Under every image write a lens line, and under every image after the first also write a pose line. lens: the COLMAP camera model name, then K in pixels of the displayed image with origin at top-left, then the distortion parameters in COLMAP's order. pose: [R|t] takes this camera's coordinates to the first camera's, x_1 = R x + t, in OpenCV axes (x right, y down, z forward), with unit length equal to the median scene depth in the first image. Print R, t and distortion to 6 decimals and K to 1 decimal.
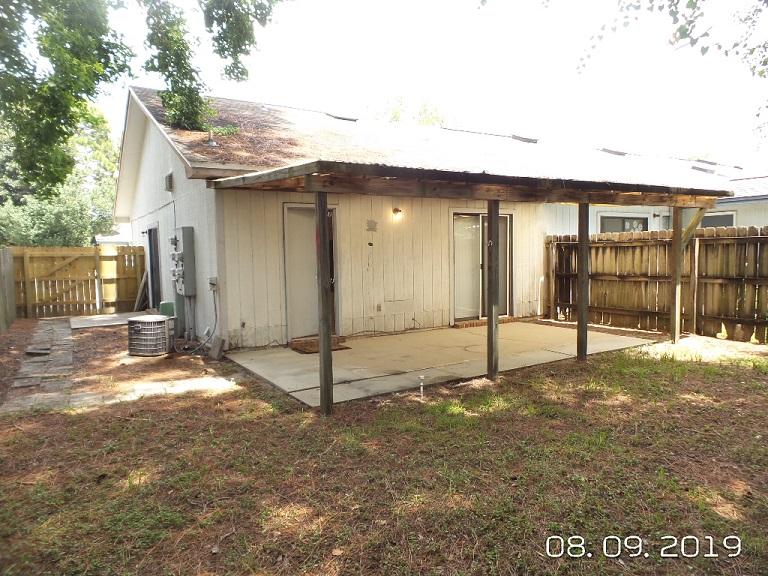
lens RADIAL K [[521.9, 0, 389.7], [0, 521.9, 286.5], [0, 0, 1]] dist [-0.018952, -0.001752]
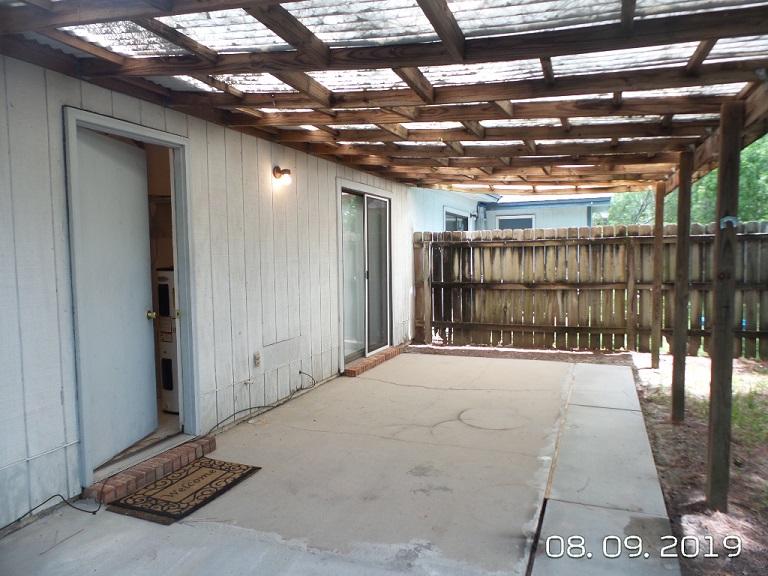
lens RADIAL K [[521.9, 0, 389.7], [0, 521.9, 286.5], [0, 0, 1]] dist [-0.018952, -0.001752]
pose [[0.809617, -0.029709, 0.586206, -0.190731], [0.039093, 0.999230, -0.003351, -0.021652], [-0.585655, 0.025629, 0.810155, 0.475146]]
